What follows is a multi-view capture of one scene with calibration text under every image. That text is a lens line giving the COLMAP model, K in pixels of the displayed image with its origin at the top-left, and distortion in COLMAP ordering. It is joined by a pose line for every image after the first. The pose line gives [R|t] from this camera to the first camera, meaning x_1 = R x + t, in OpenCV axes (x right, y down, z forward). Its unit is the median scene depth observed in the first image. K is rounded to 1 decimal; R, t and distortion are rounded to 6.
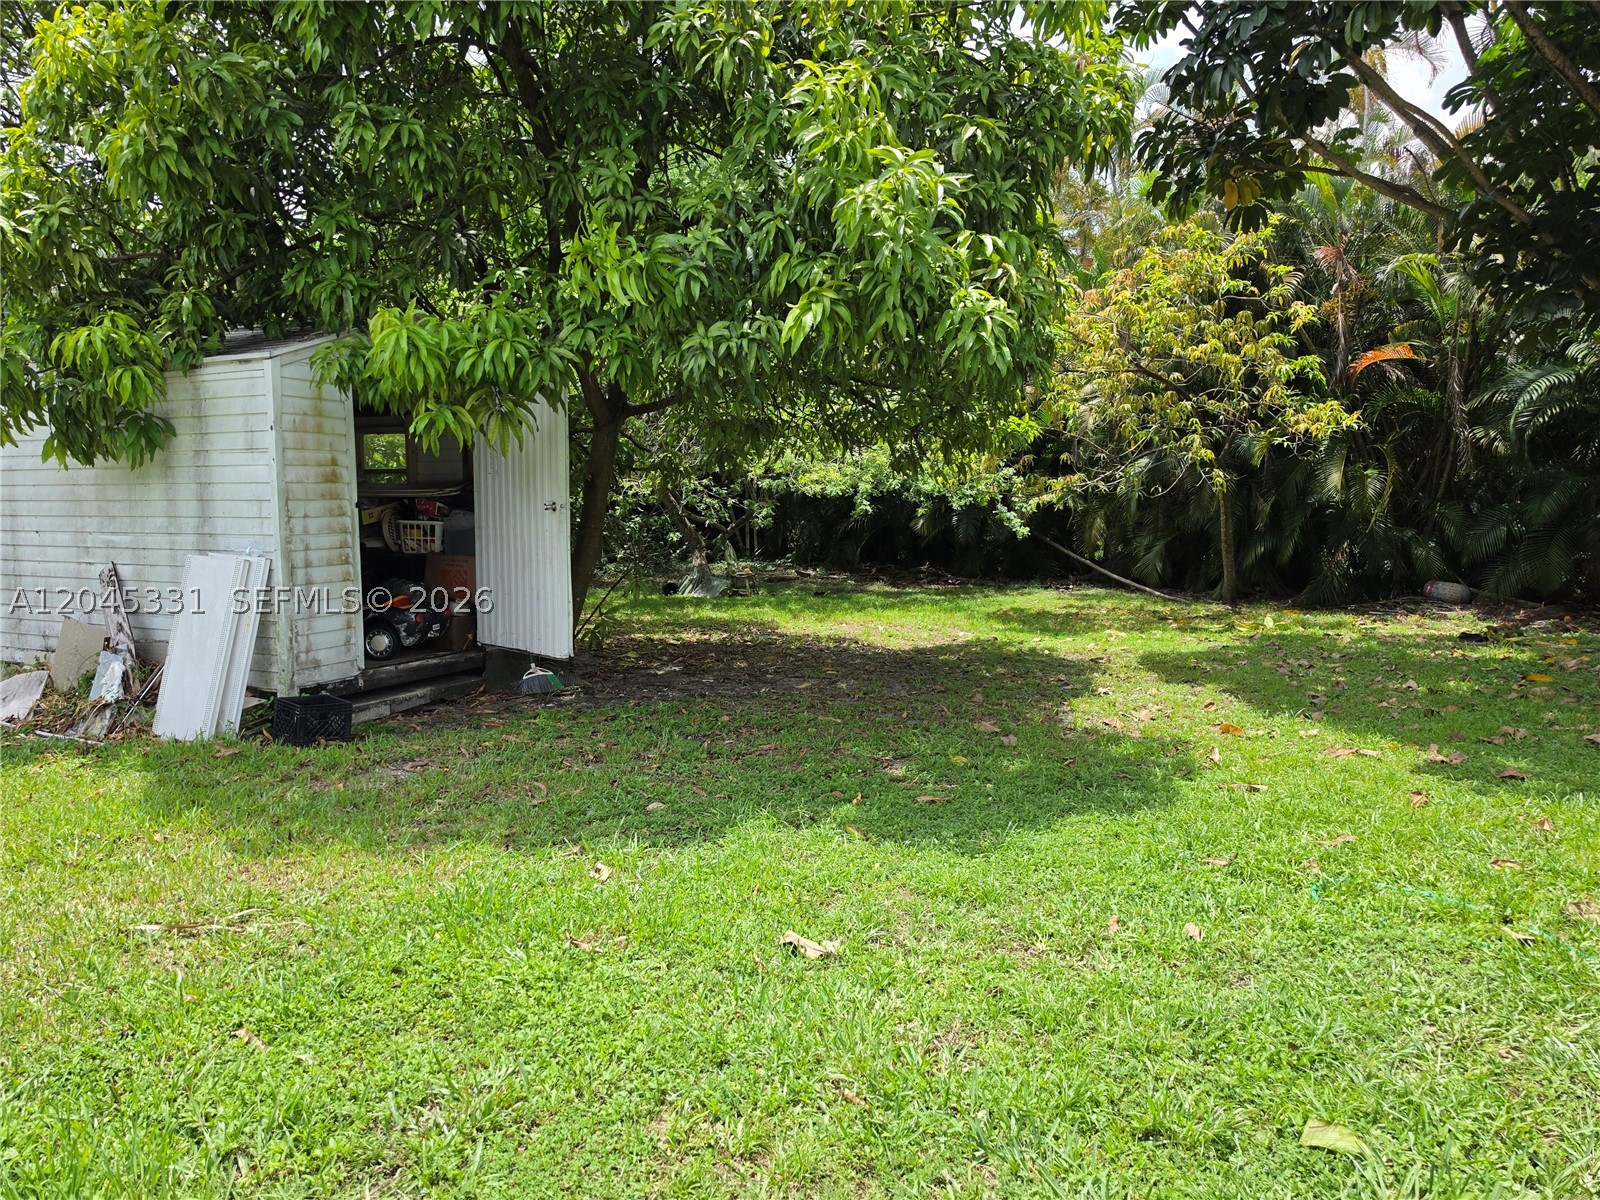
lens RADIAL K [[1106.2, 0, 794.6], [0, 1106.2, 584.4], [0, 0, 1]] dist [0.037971, -0.067057]
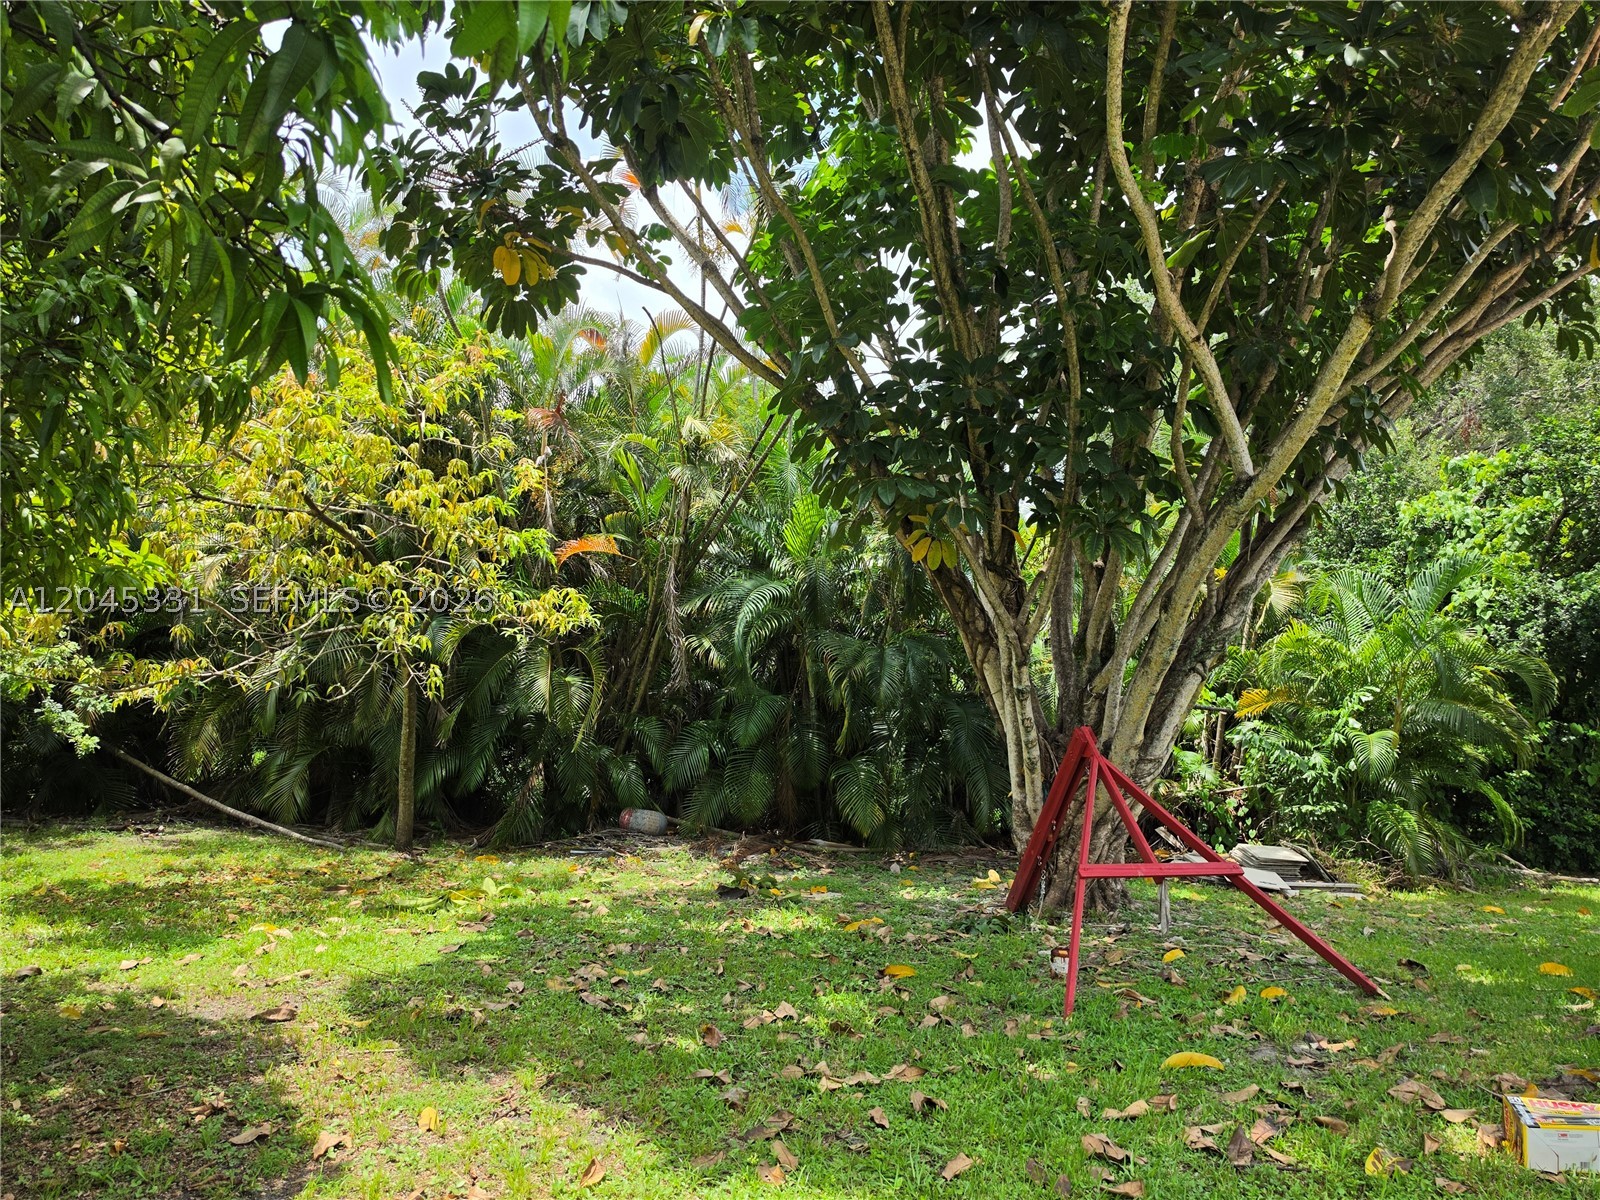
lens RADIAL K [[1106.2, 0, 794.6], [0, 1106.2, 584.4], [0, 0, 1]] dist [0.037971, -0.067057]
pose [[0.703536, 0.113699, 0.701505, 0.041280], [0.013759, 0.984754, -0.173407, -0.025322], [-0.710526, 0.131650, 0.691246, 0.306857]]
